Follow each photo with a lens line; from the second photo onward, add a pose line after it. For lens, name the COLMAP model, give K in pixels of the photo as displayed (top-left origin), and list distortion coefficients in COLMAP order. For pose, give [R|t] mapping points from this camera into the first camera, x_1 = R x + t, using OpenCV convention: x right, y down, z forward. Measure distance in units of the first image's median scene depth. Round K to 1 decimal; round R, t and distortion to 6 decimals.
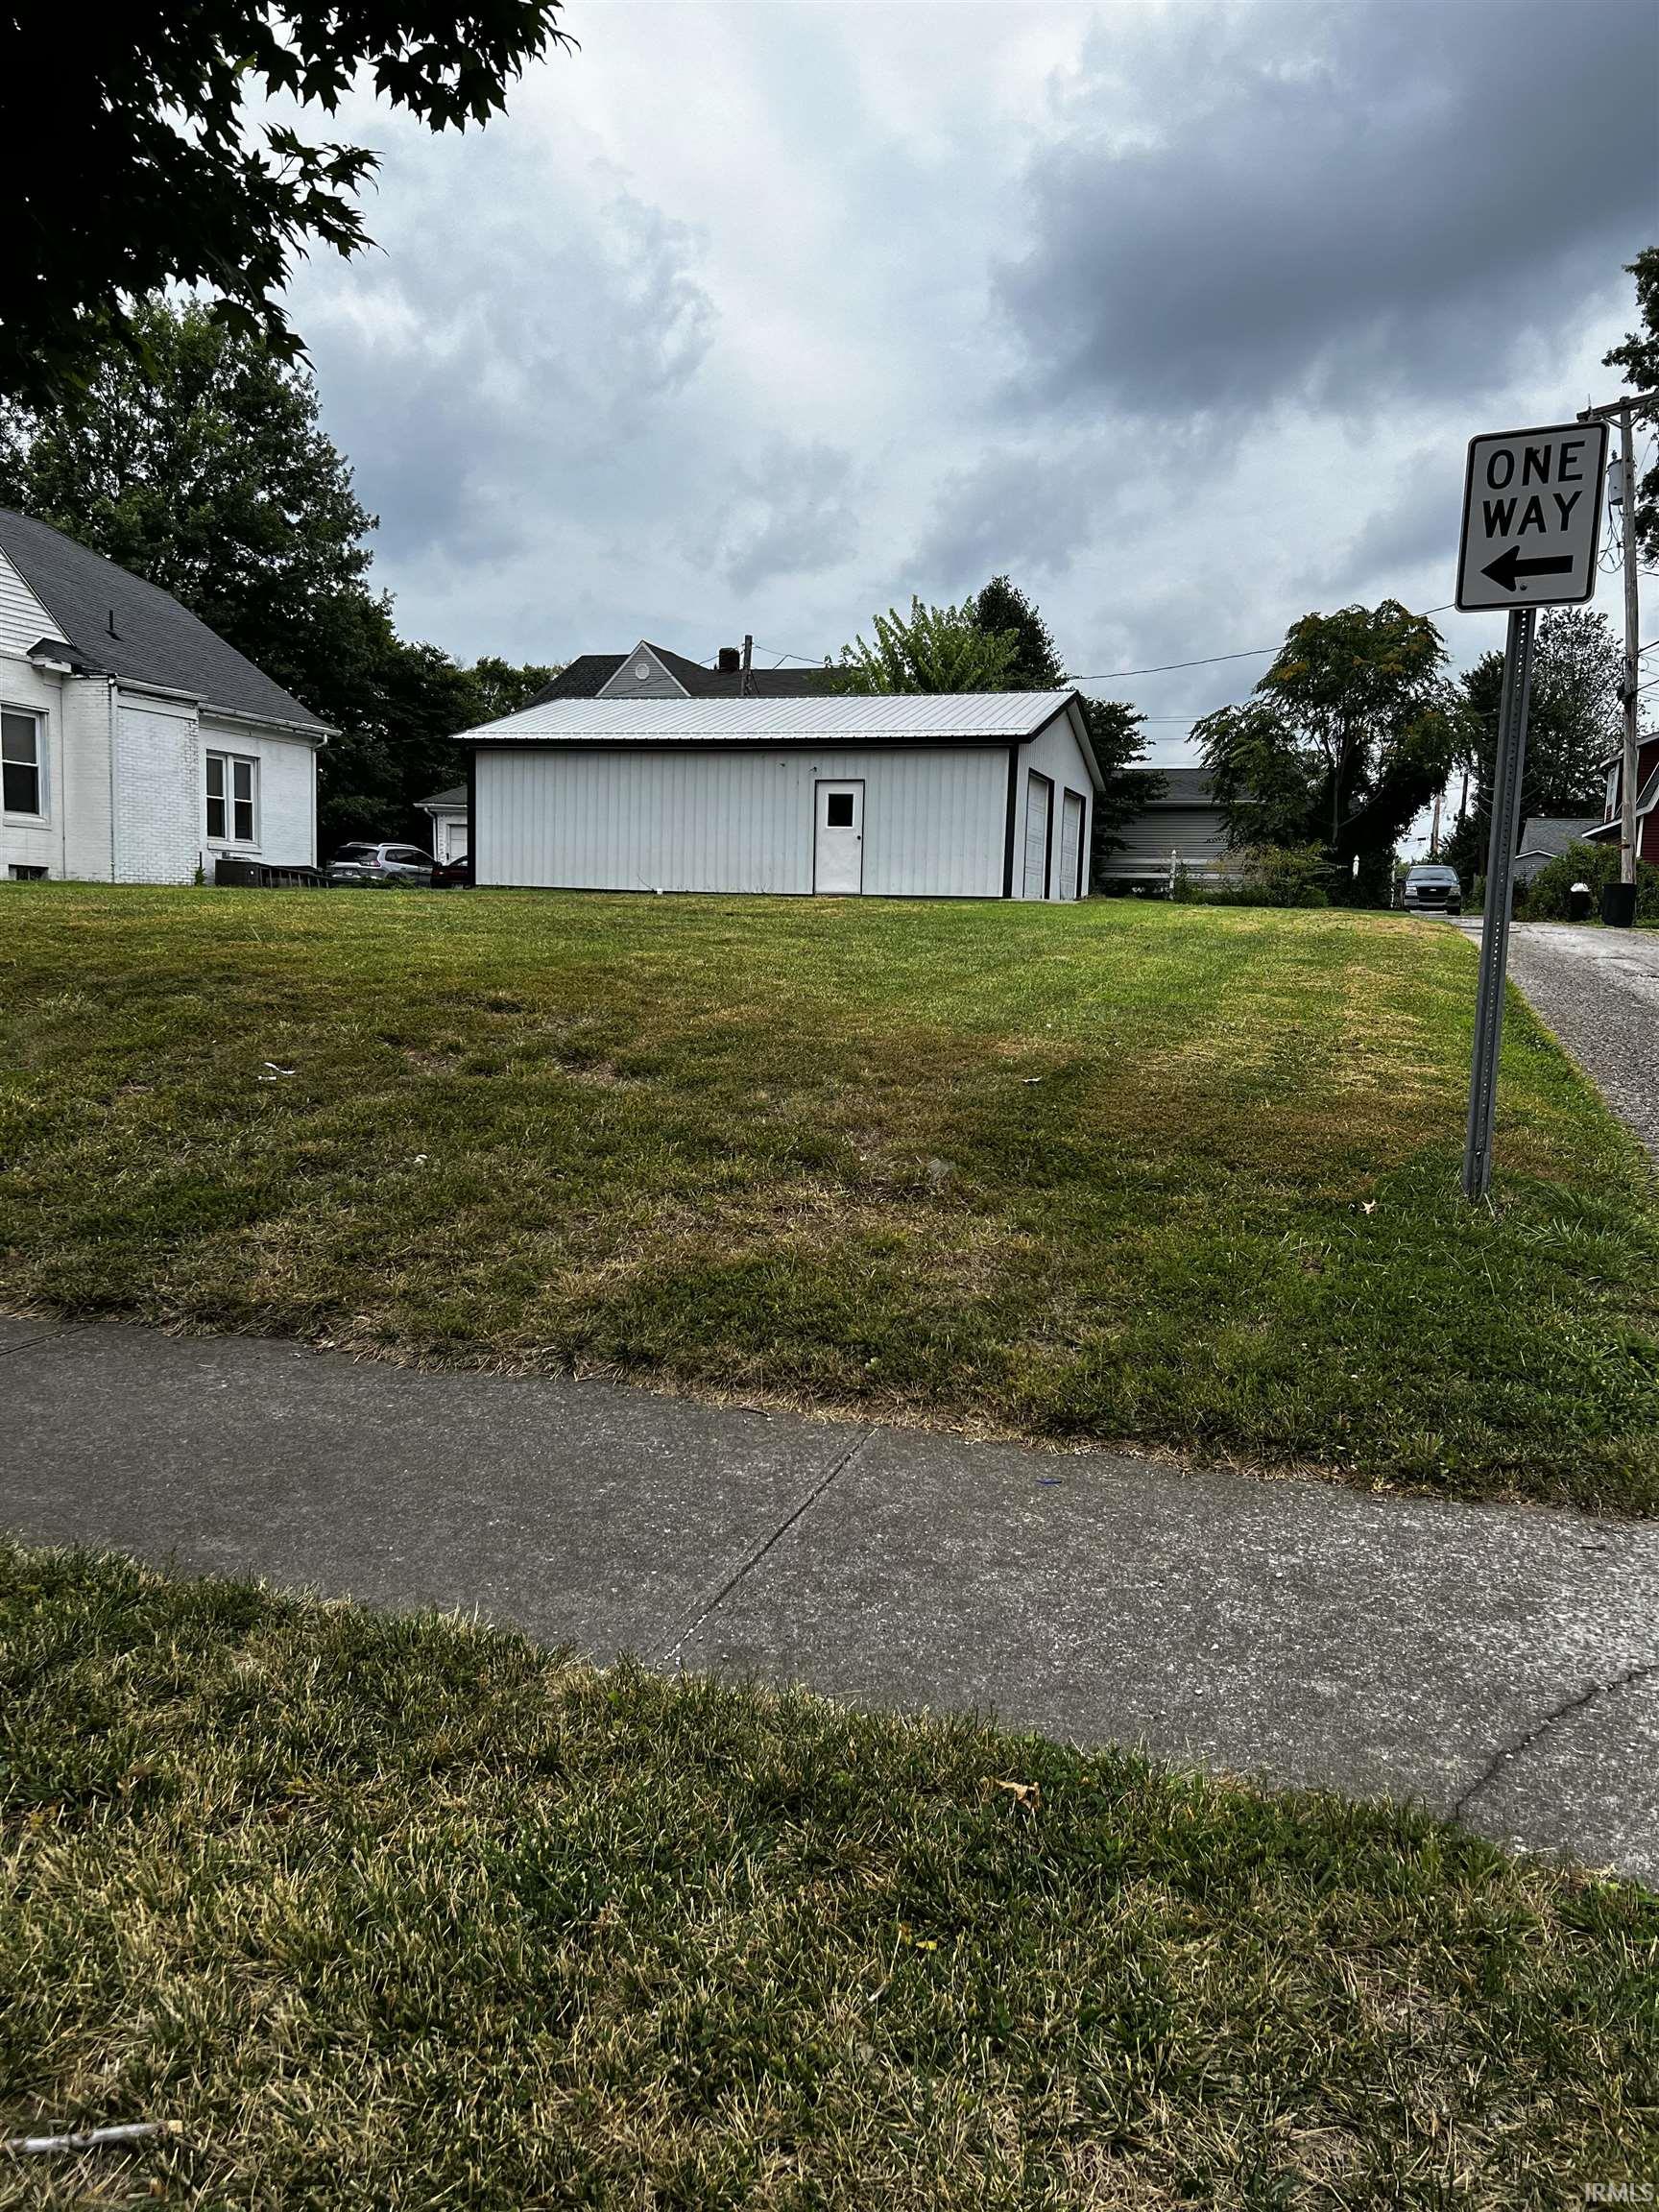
lens RADIAL K [[1627.0, 0, 832.2], [0, 1627.0, 1109.7], [0, 0, 1]] dist [0.020502, -0.004403]
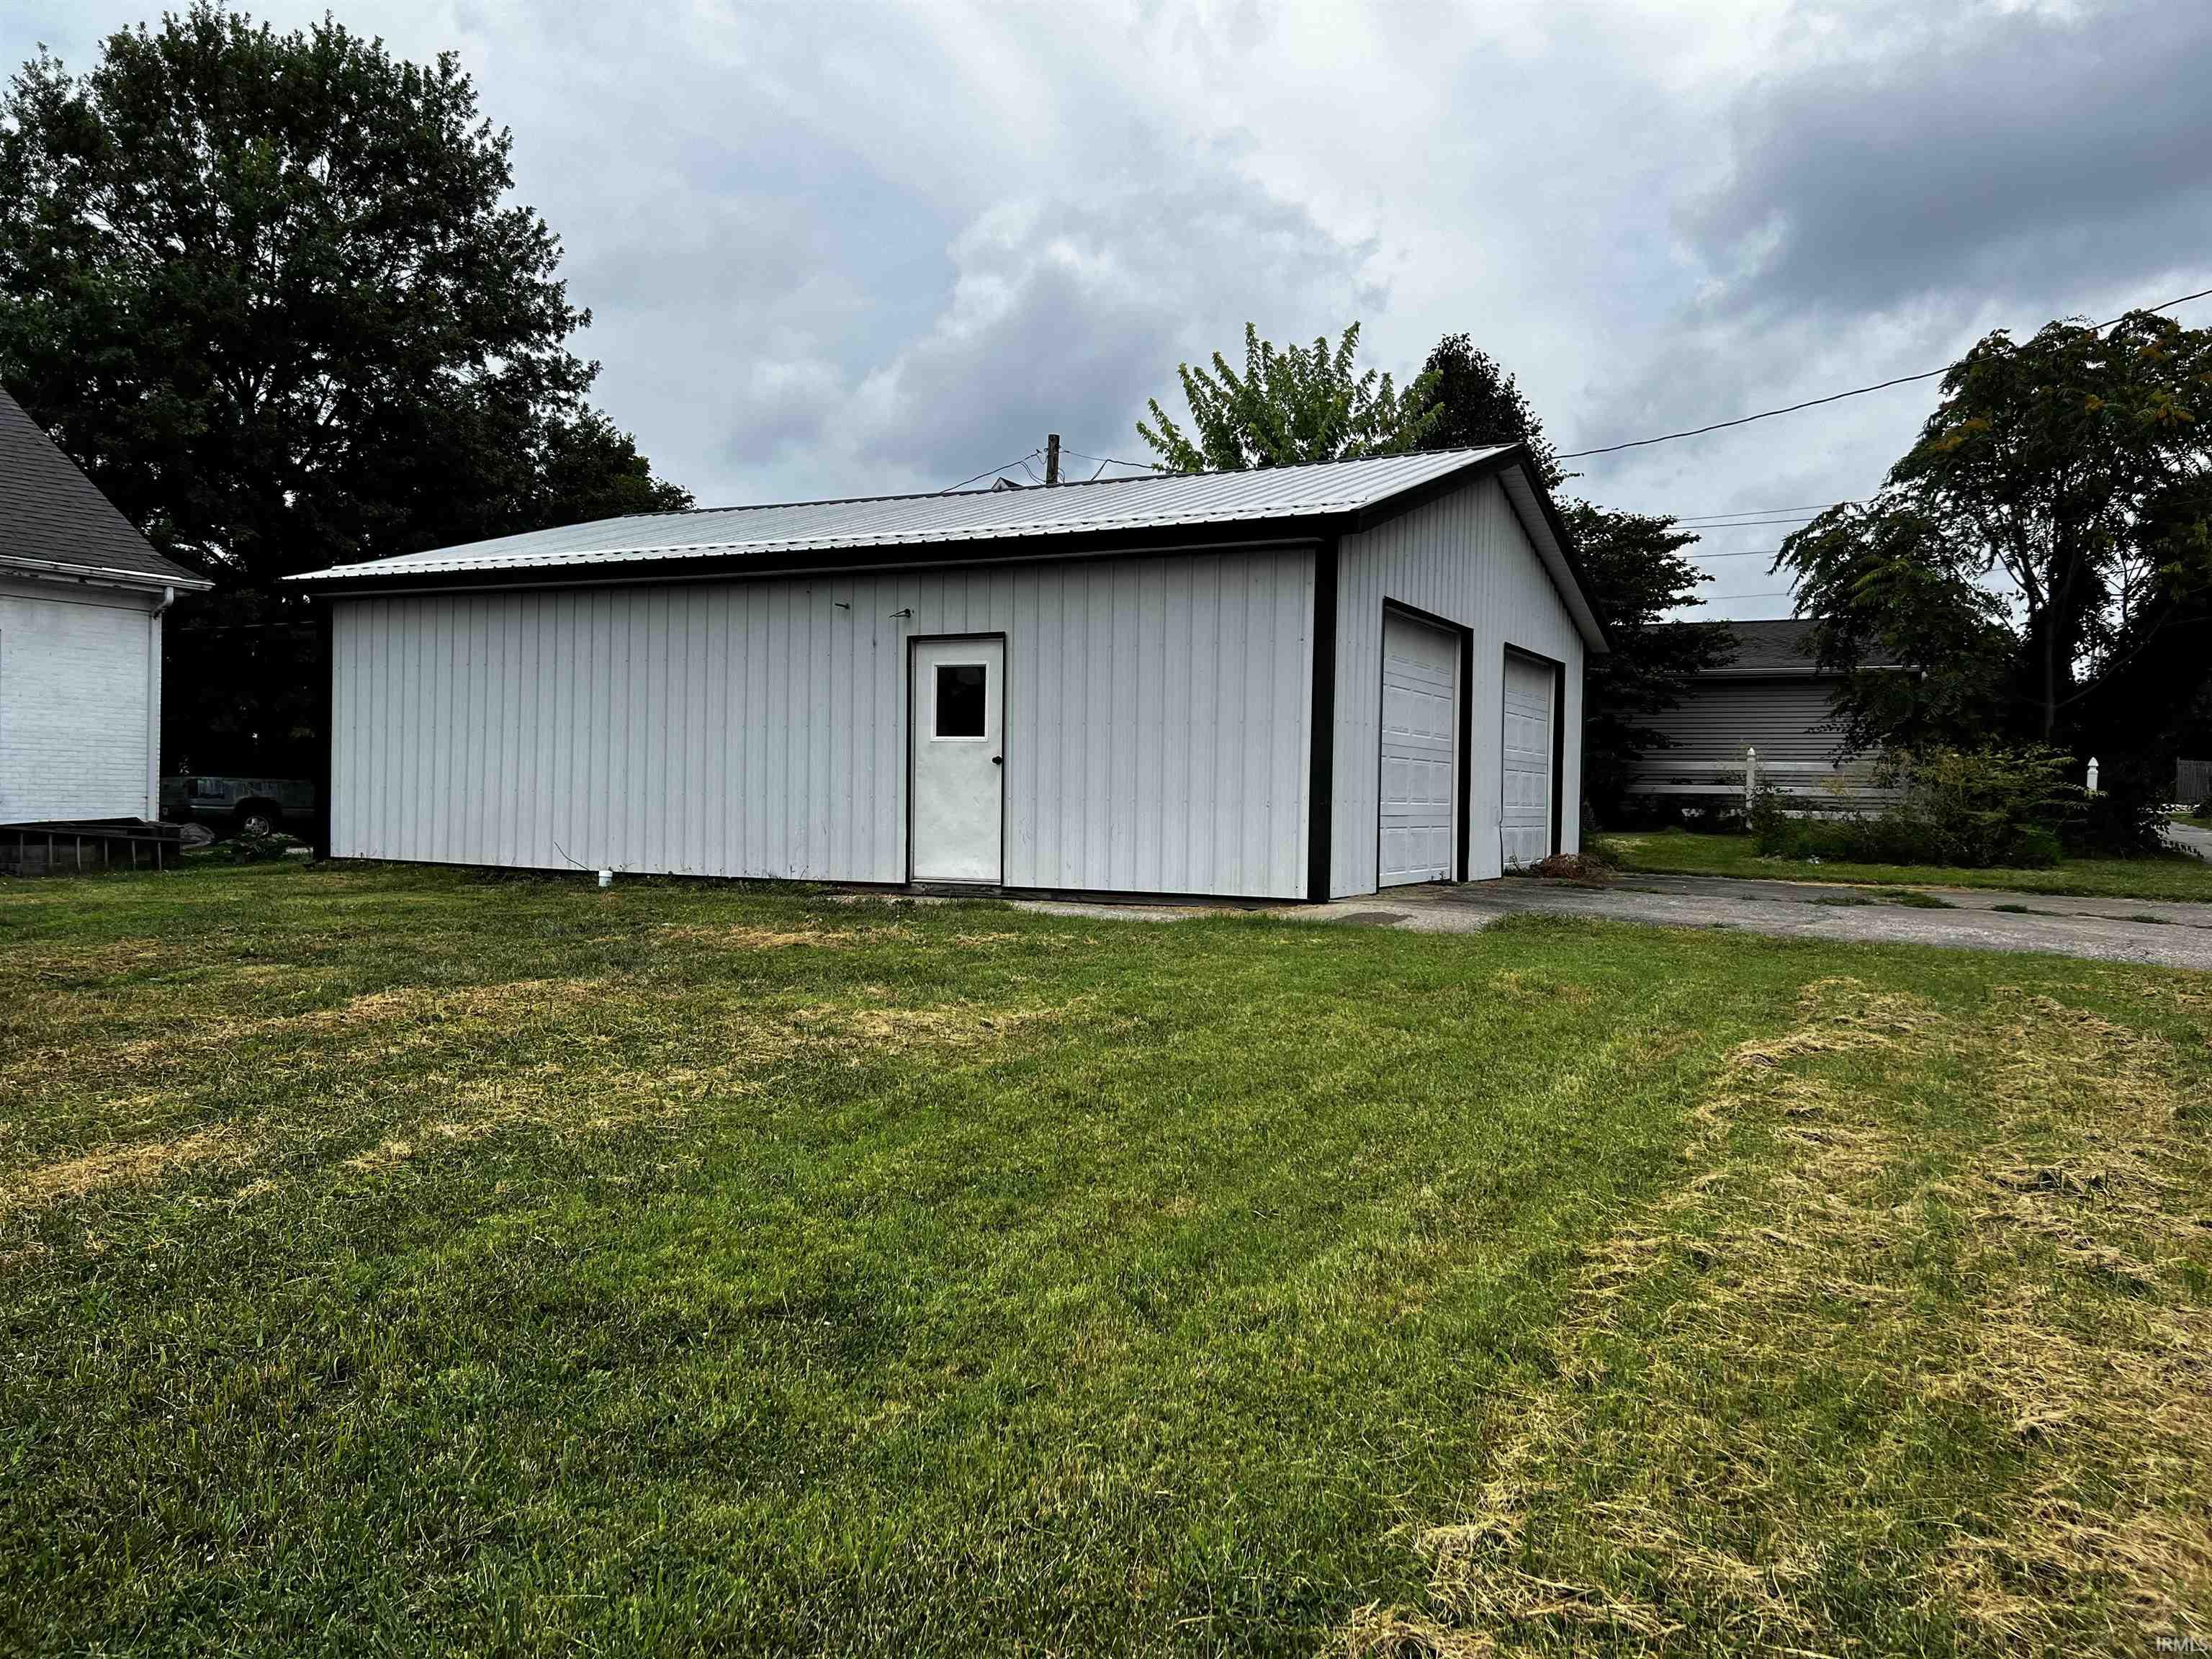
lens RADIAL K [[1627.0, 0, 1116.6], [0, 1627.0, 812.6], [0, 0, 1]] dist [0.020502, -0.004403]
pose [[0.984324, -0.008177, -0.176181, 0.089980], [-0.011119, 0.994061, -0.108255, -0.072441], [0.176020, 0.108517, 0.978387, 0.393554]]
